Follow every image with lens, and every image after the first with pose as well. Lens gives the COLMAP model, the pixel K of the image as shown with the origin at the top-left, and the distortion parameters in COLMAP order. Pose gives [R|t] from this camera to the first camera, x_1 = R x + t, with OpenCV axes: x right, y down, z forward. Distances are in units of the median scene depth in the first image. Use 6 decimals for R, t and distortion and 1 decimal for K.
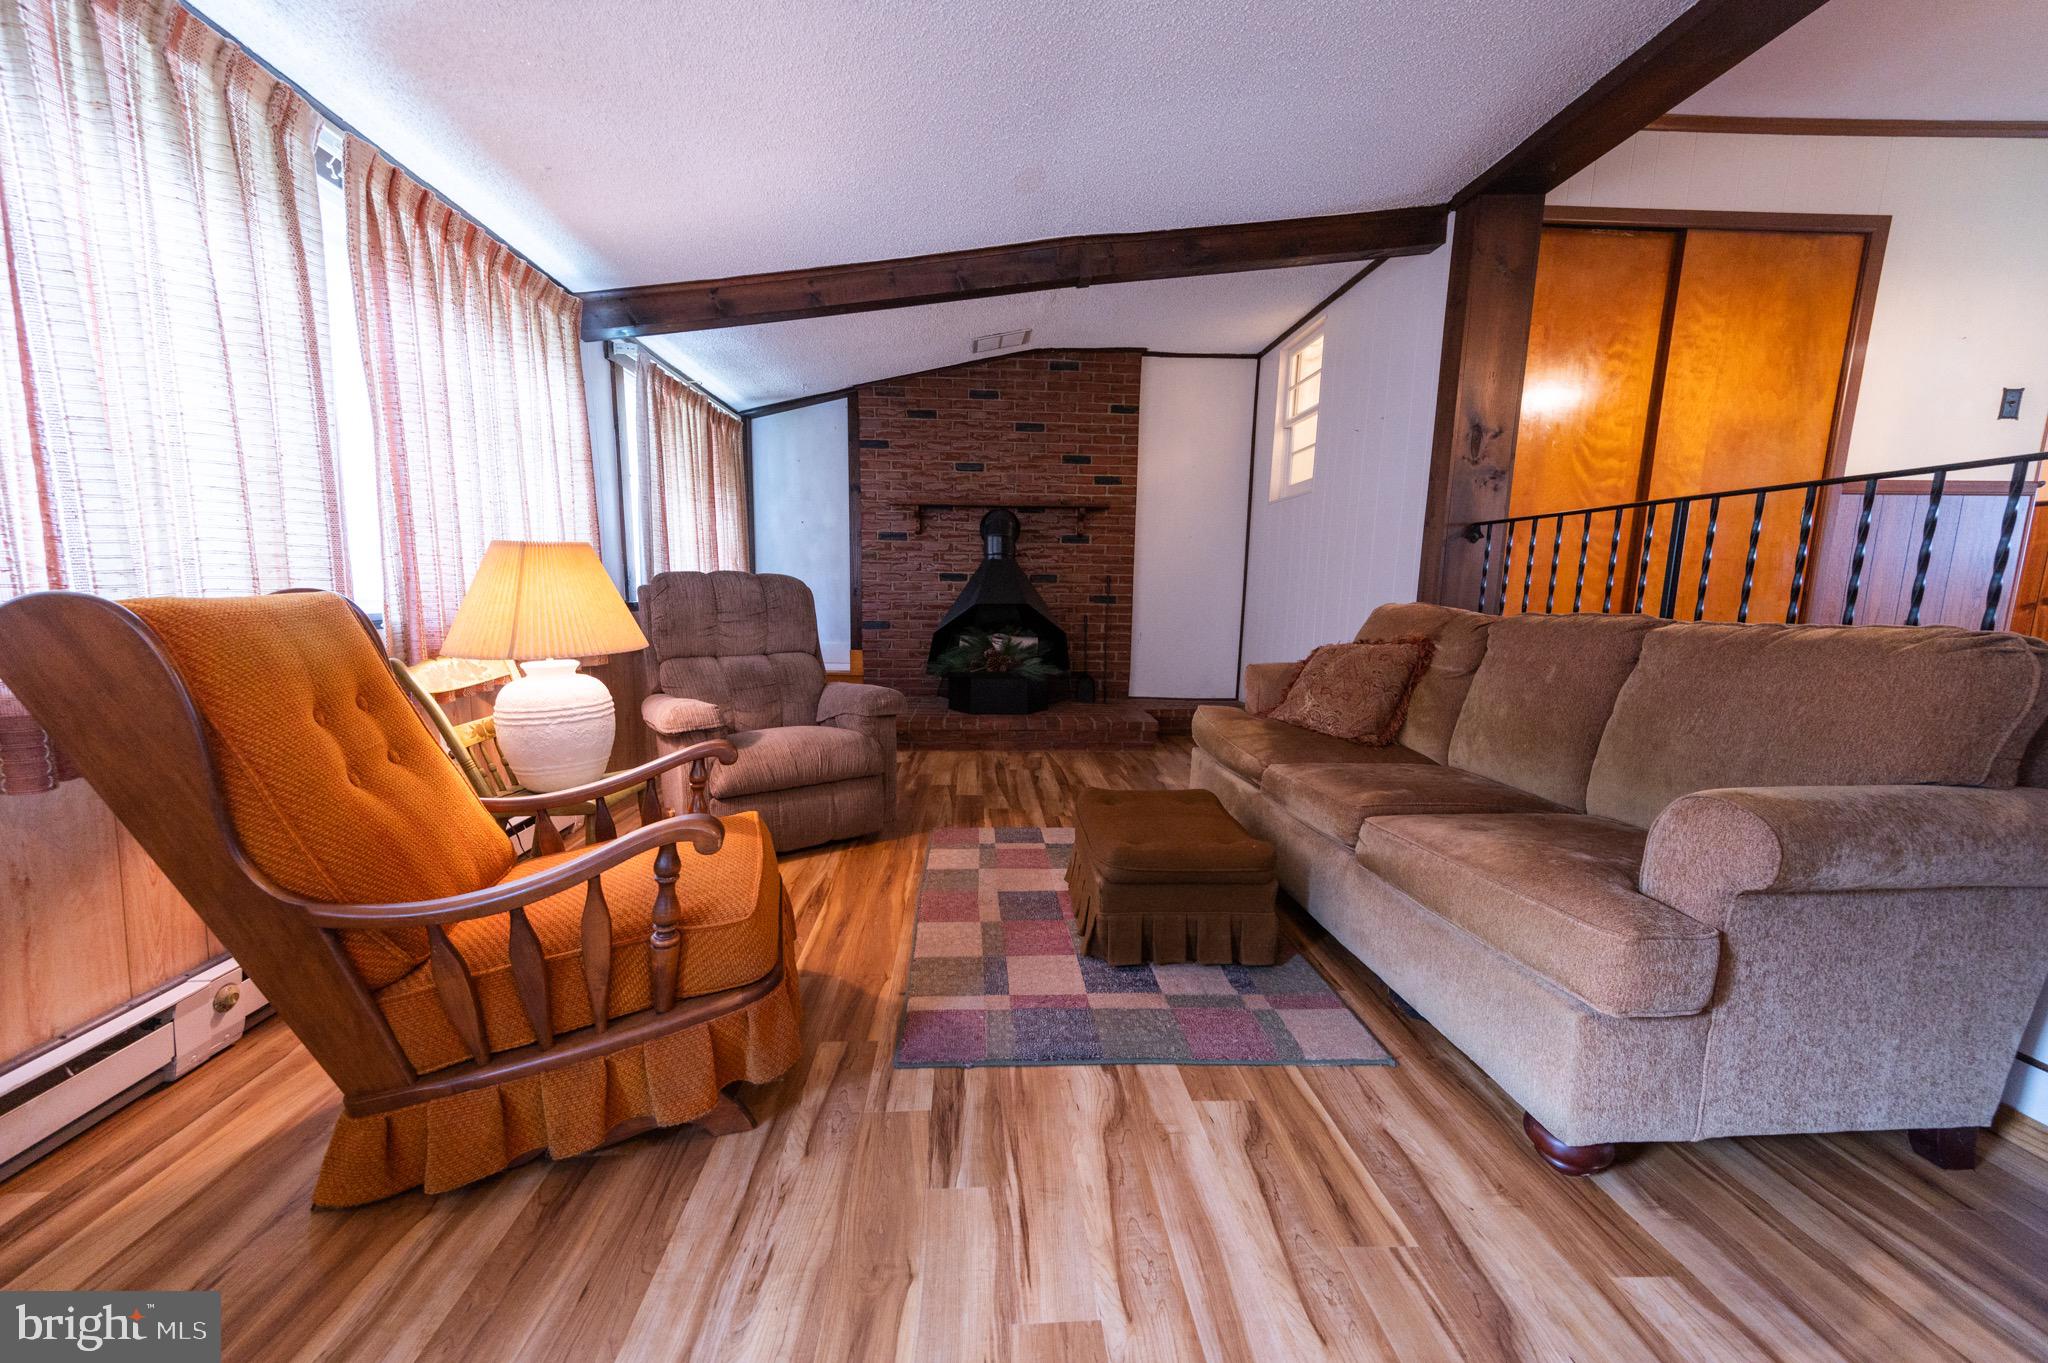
lens RADIAL K [[795.0, 0, 1021.2], [0, 795.0, 692.5], [0, 0, 1]] dist [0.030727, -0.000257]
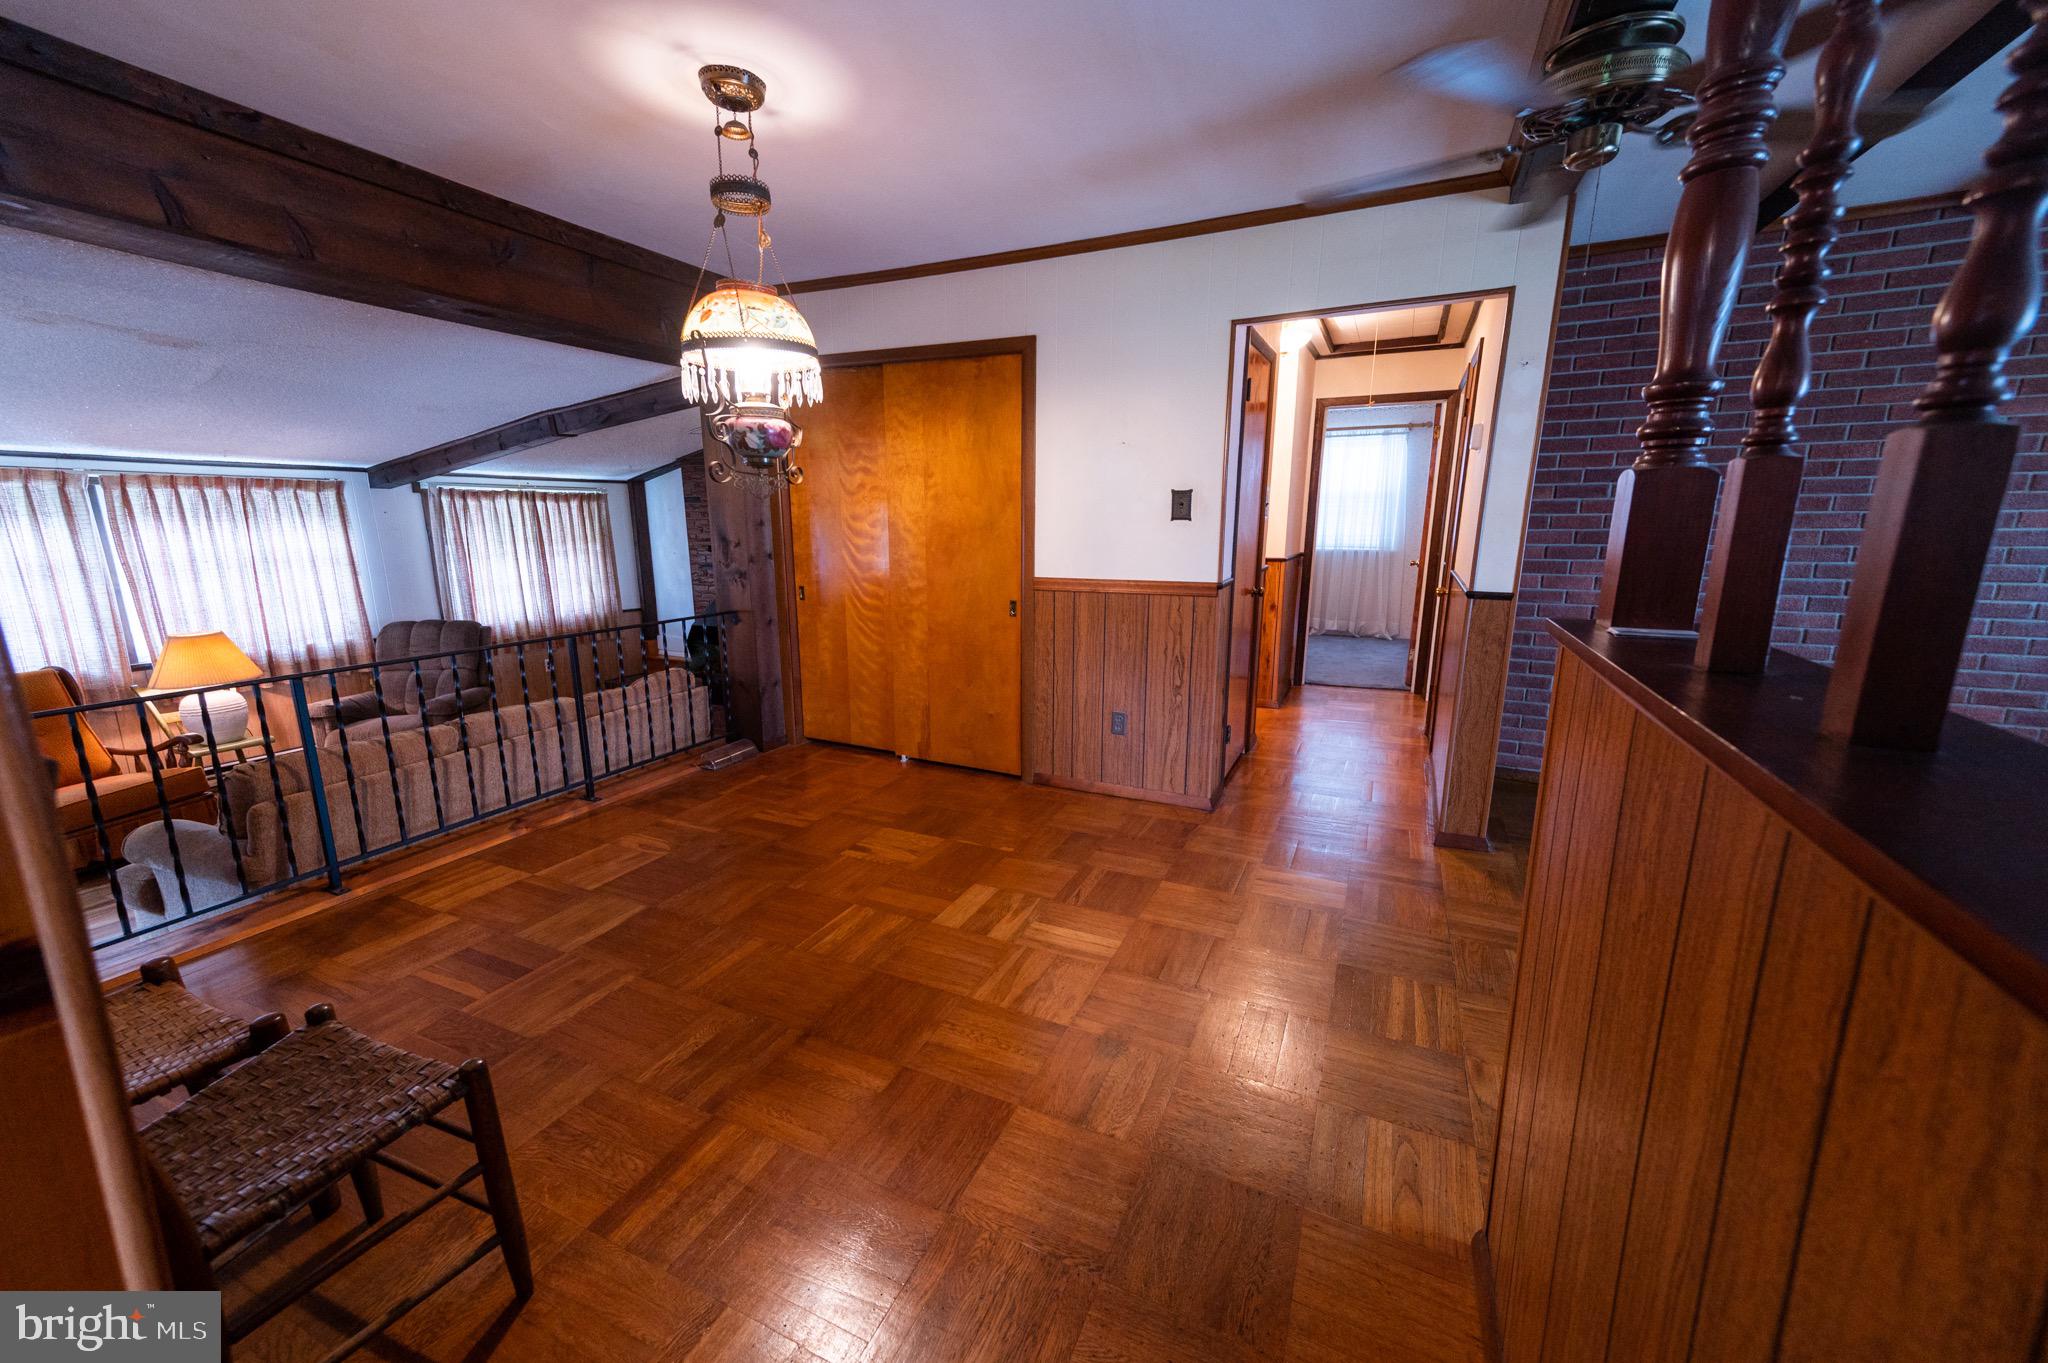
lens RADIAL K [[795.0, 0, 1012.5], [0, 795.0, 683.7], [0, 0, 1]] dist [0.030727, -0.000257]
pose [[0.874096, 0.081764, -0.478822, 1.541523], [-0.048669, 0.995513, 0.081148, -0.211100], [0.483309, -0.047628, 0.874153, 0.069524]]
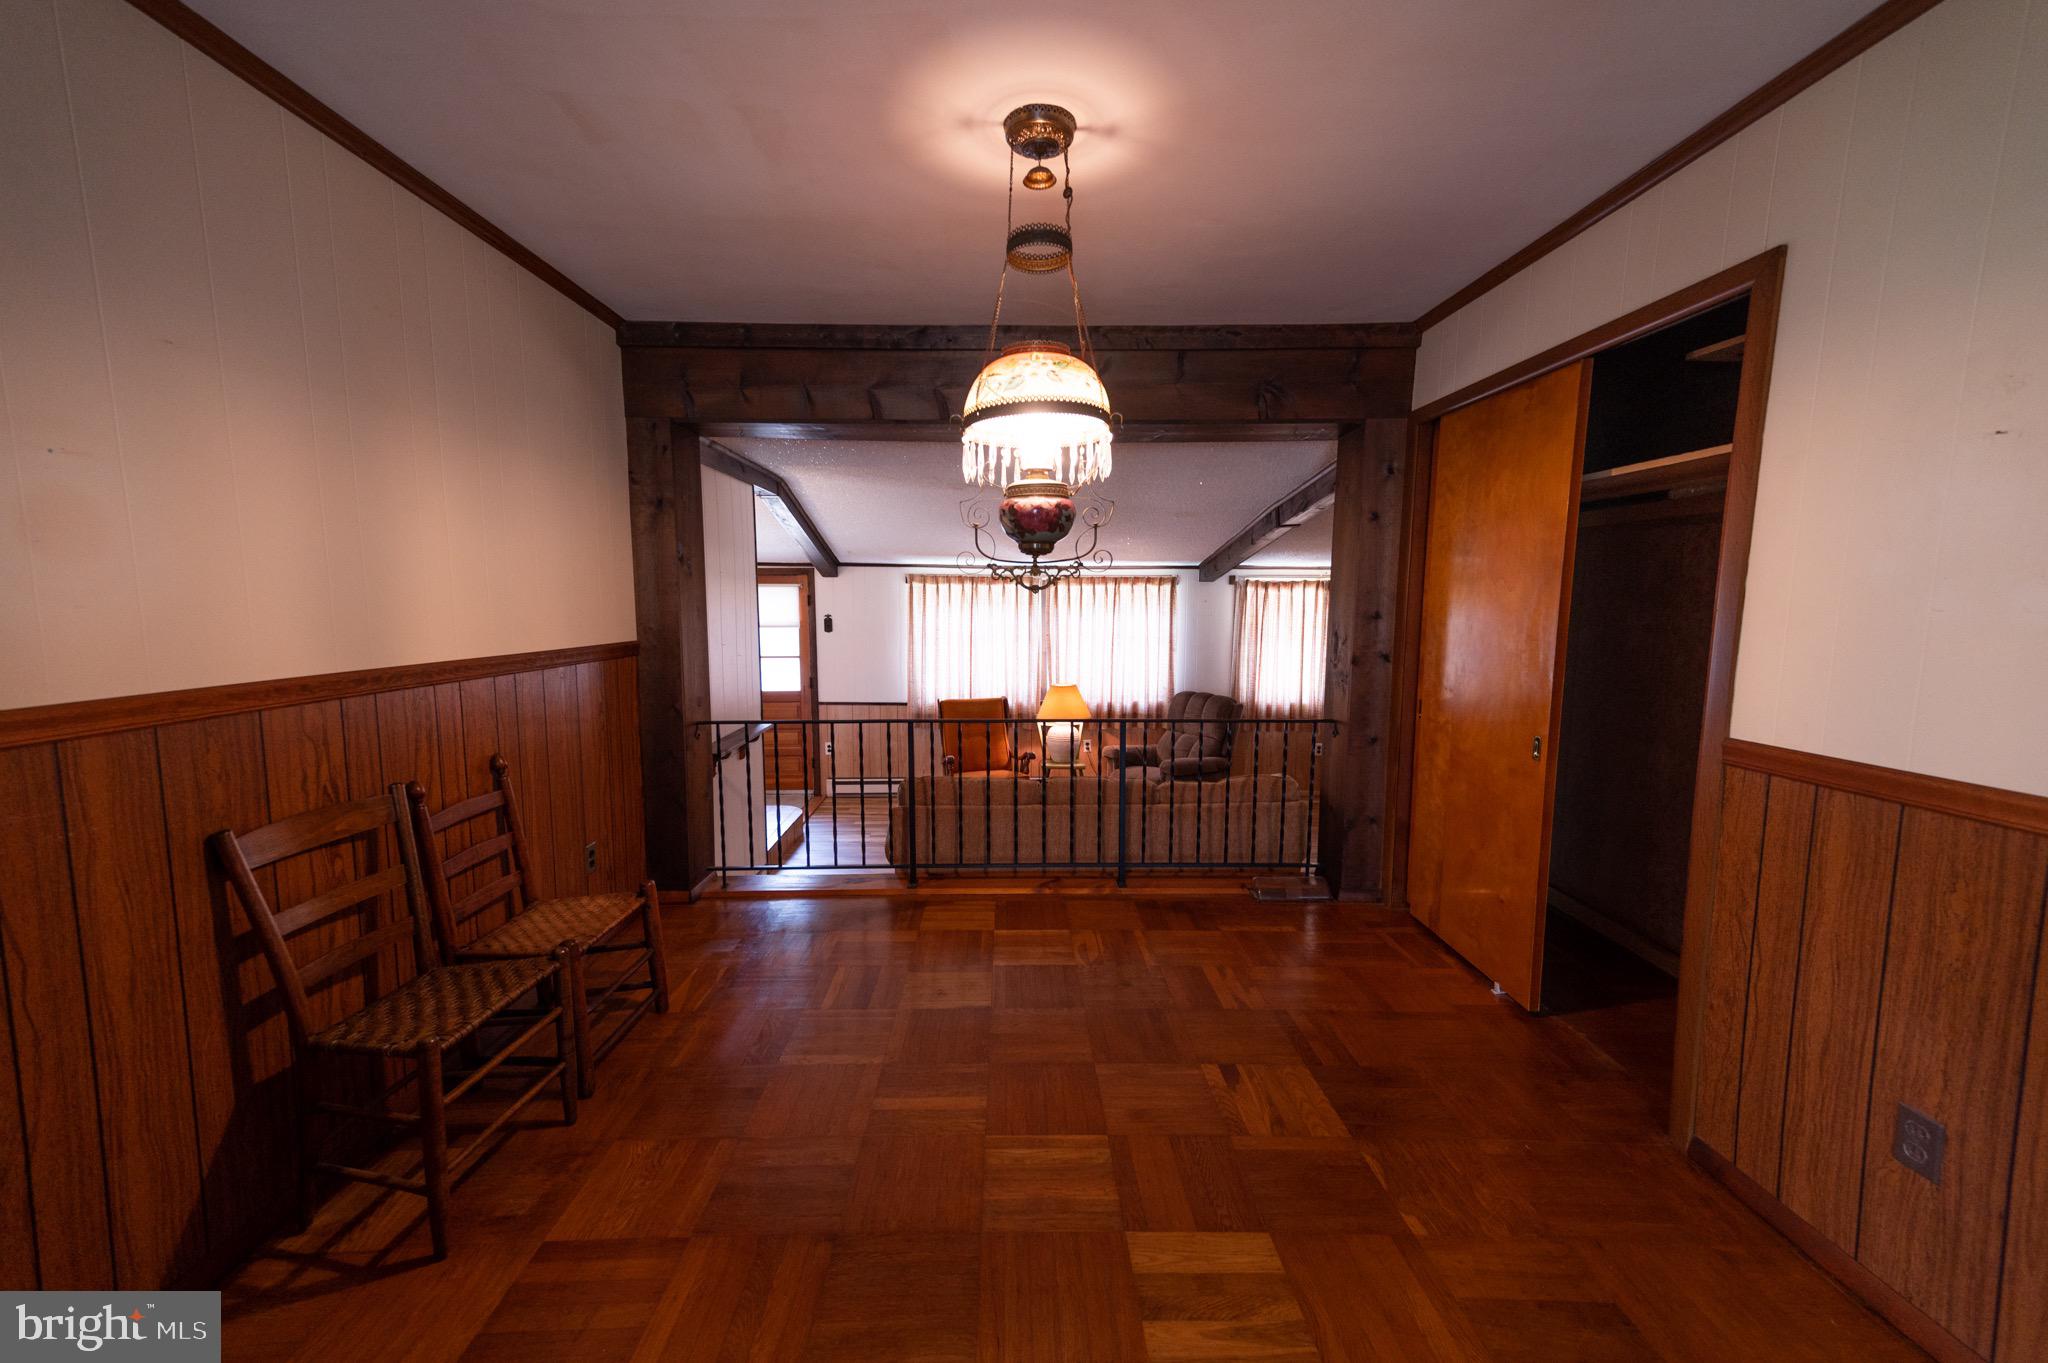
lens RADIAL K [[795.0, 0, 1015.1], [0, 795.0, 688.4], [0, 0, 1]] dist [0.030727, -0.000257]
pose [[-0.053418, 0.095730, -0.993973, 1.592010], [-0.142522, 0.984473, 0.102475, -0.289827], [0.988349, 0.147137, -0.038945, 0.595013]]
